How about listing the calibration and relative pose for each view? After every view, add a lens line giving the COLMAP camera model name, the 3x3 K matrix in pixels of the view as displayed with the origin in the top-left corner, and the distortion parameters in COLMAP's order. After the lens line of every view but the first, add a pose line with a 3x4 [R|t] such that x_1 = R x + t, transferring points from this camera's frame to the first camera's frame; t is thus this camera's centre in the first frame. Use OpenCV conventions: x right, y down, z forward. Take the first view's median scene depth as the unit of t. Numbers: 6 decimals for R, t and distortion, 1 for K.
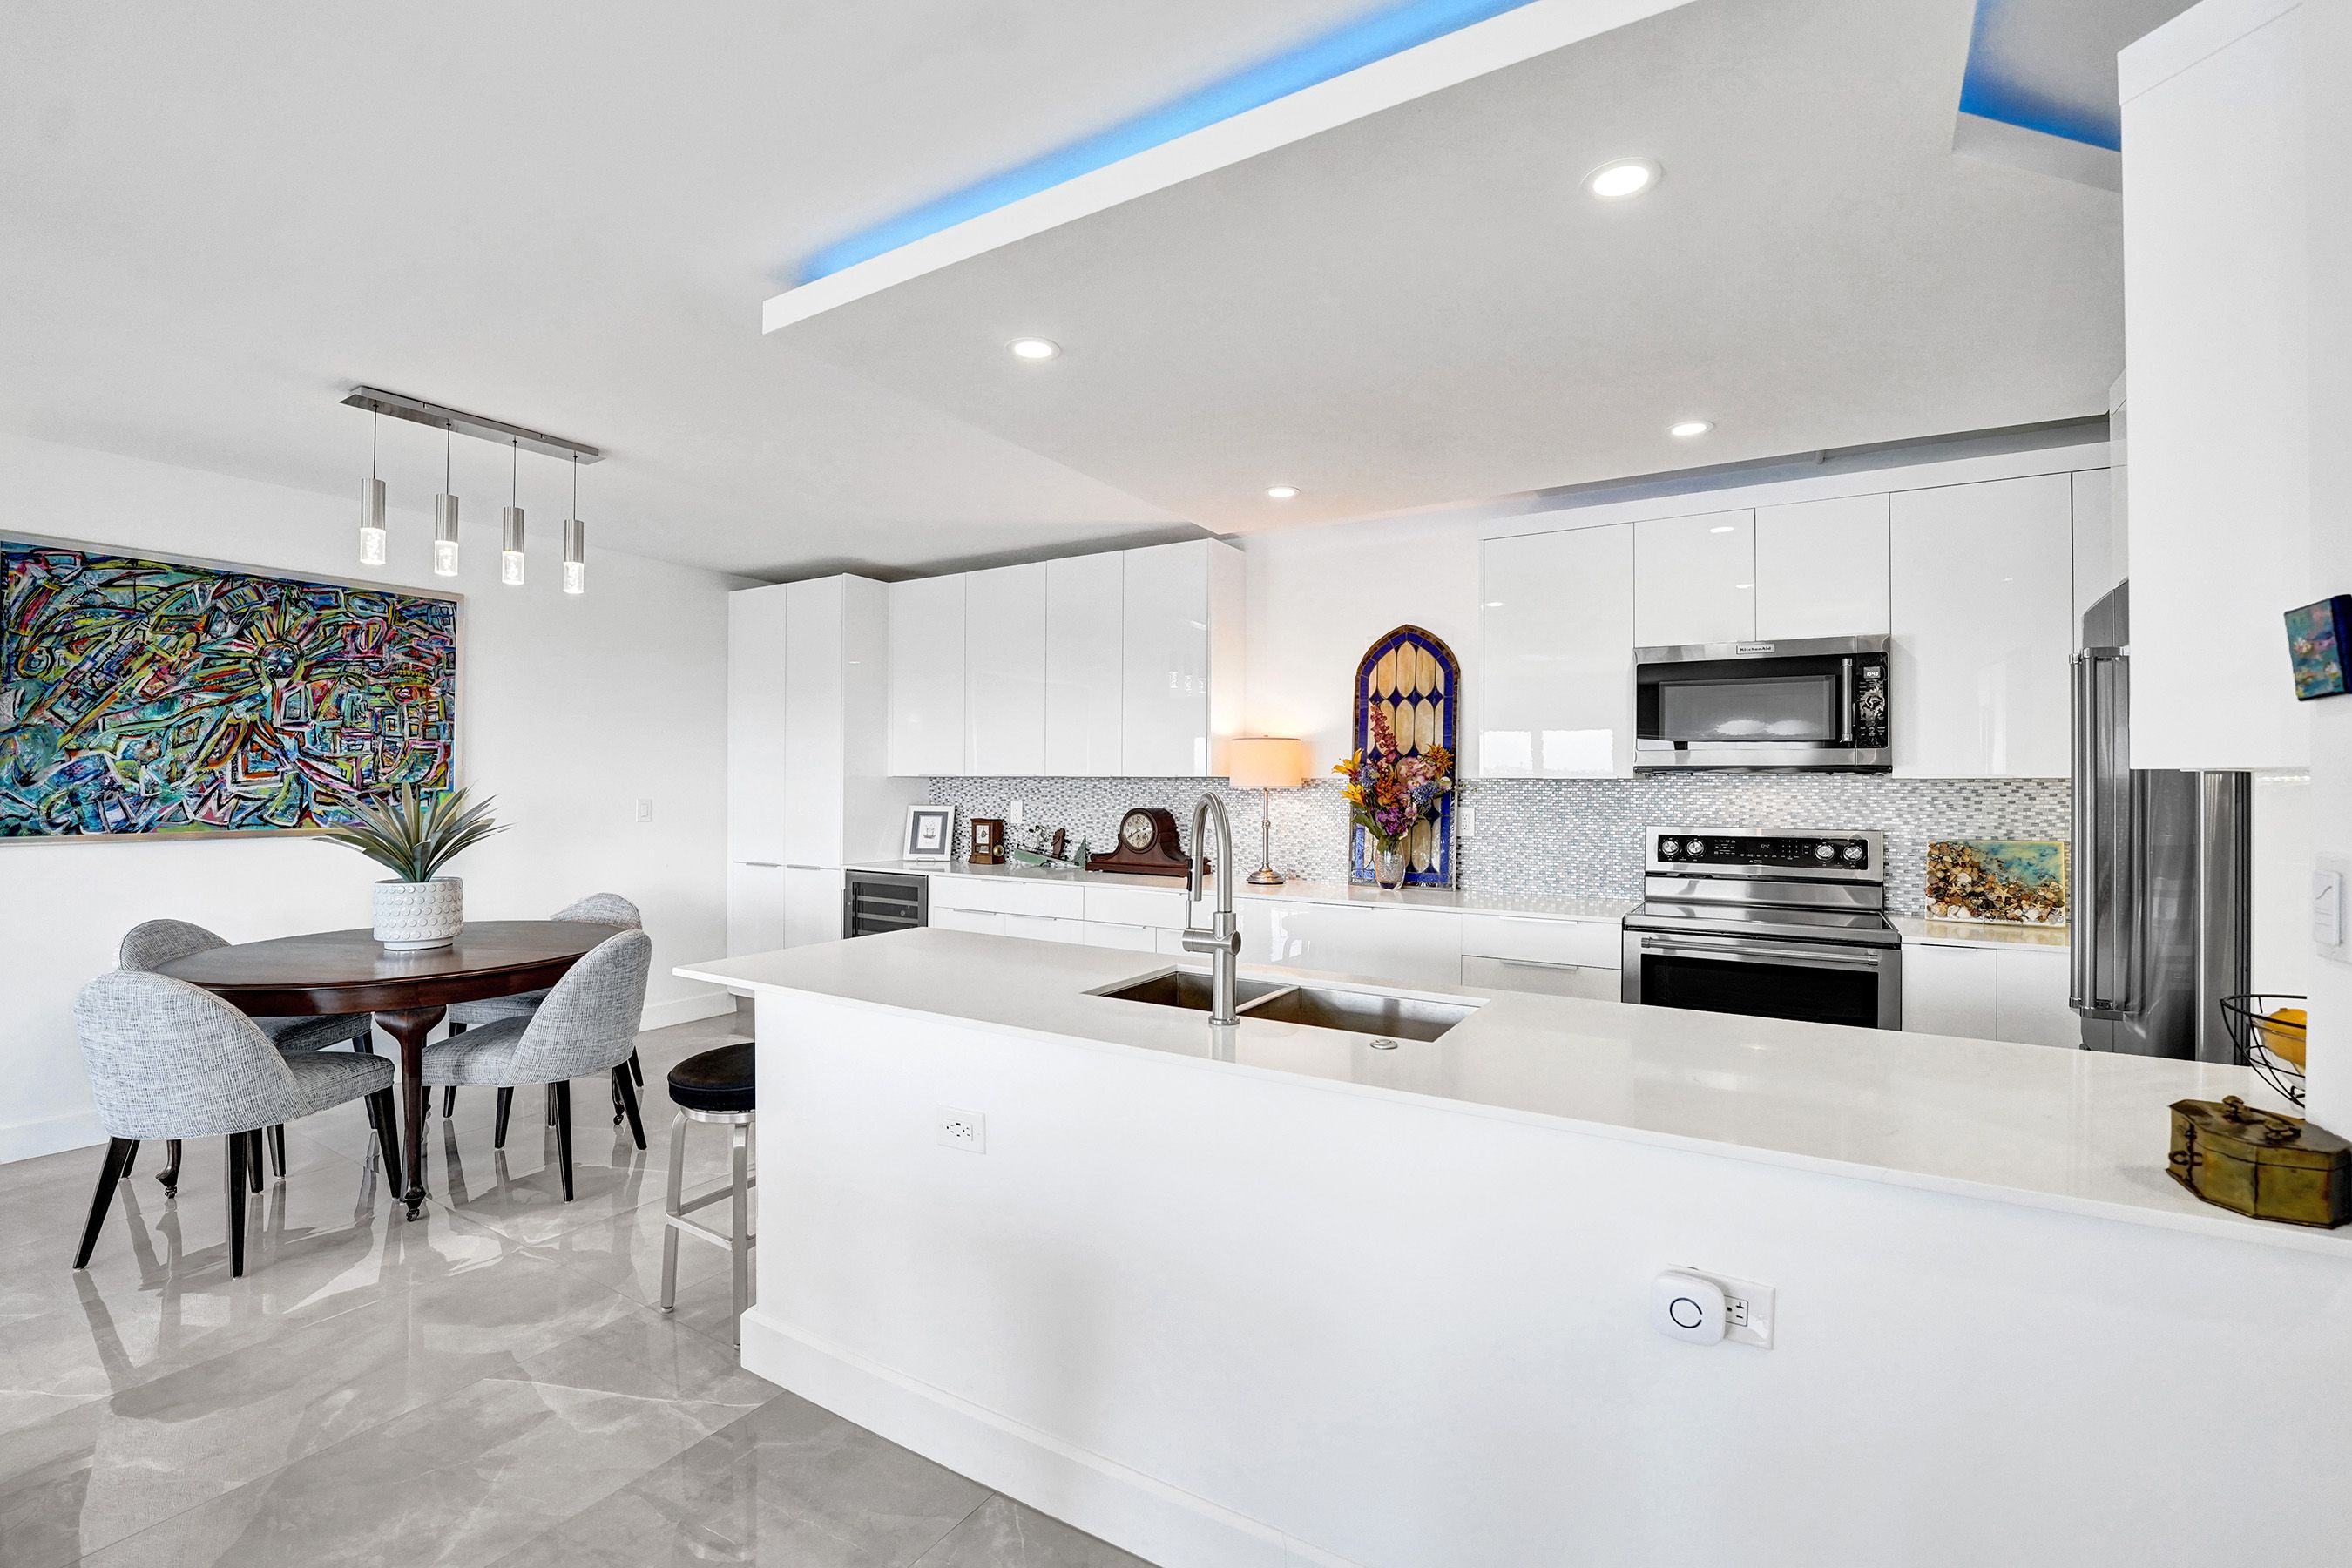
lens RADIAL K [[1026.3, 0, 1162.9], [0, 1026.3, 784.9], [0, 0, 1]] dist [-0.026406, 0.000563]
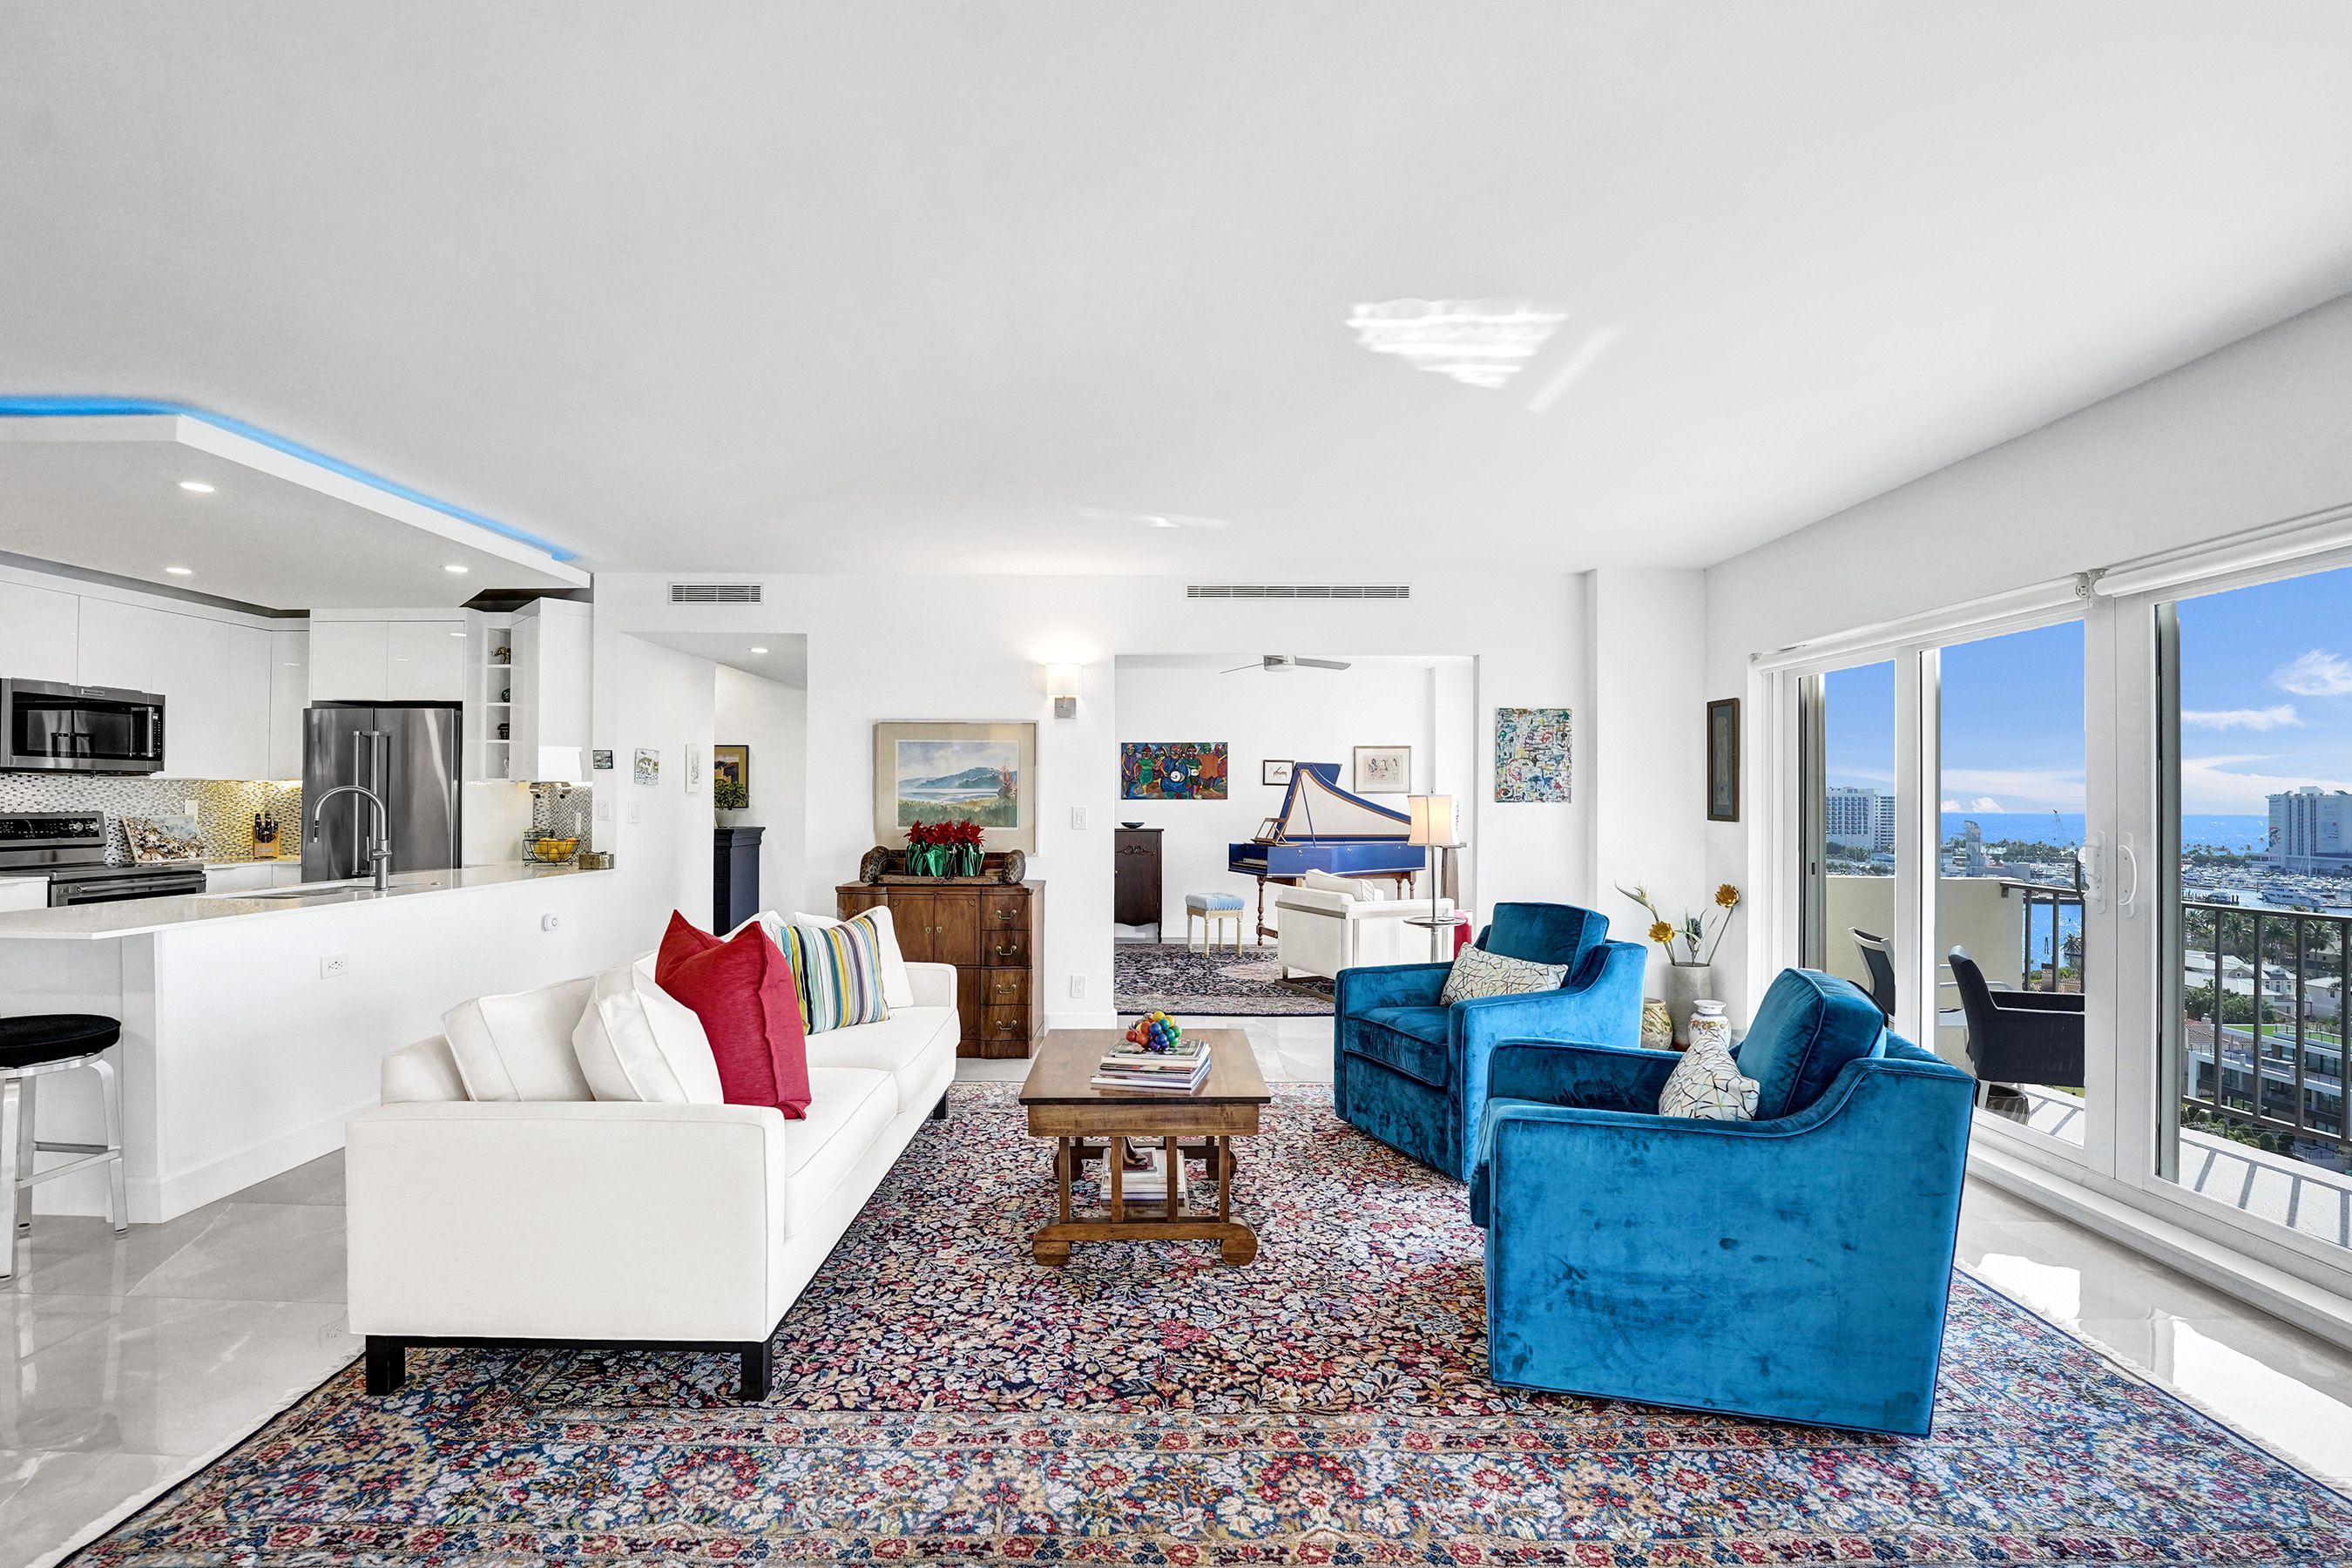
lens RADIAL K [[1026.3, 0, 1162.9], [0, 1026.3, 784.9], [0, 0, 1]] dist [-0.026406, 0.000563]
pose [[-0.513033, 0.005101, 0.858354, -1.359031], [-0.005728, 0.999940, -0.009366, 0.007953], [-0.858350, -0.009721, -0.512973, 0.356647]]
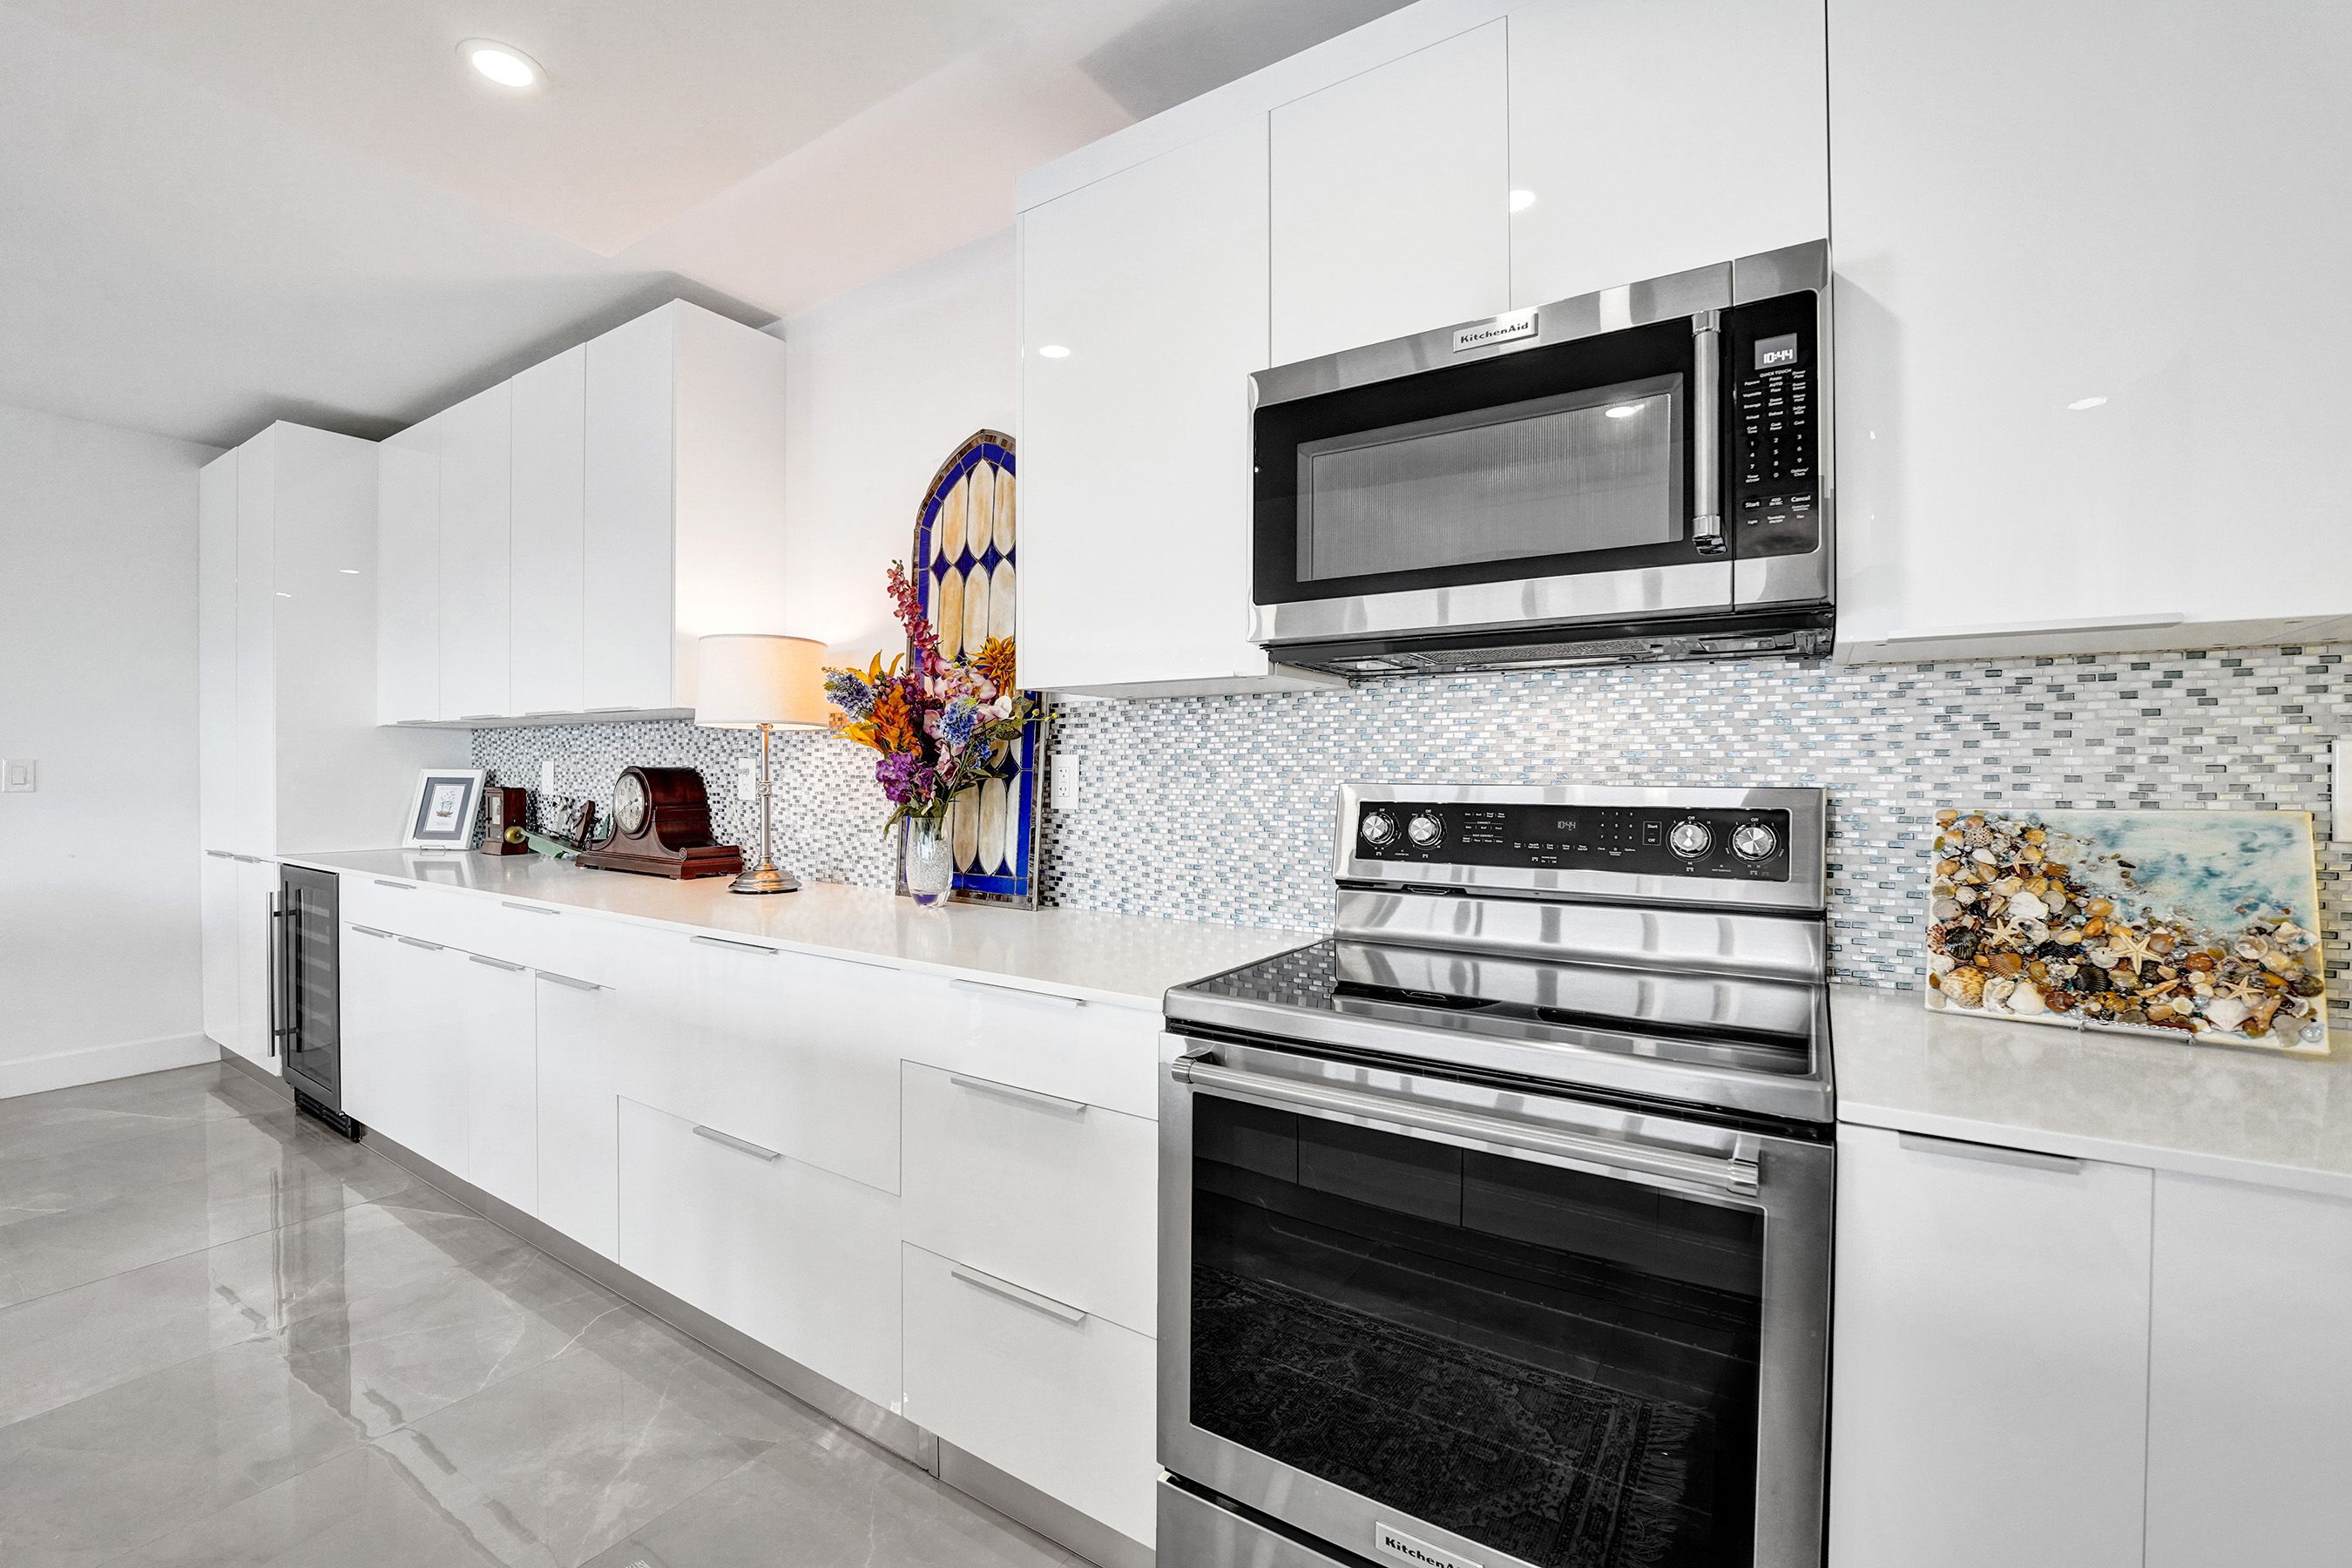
lens RADIAL K [[993.9, 0, 1176.0], [0, 993.9, 784.0], [0, 0, 1]] dist [-0.024121, 0.000676]
pose [[0.999664, -0.001730, -0.025876, 0.423056], [0.002048, 0.999923, 0.012279, 0.035473], [0.025853, -0.012328, 0.999590, 0.548141]]
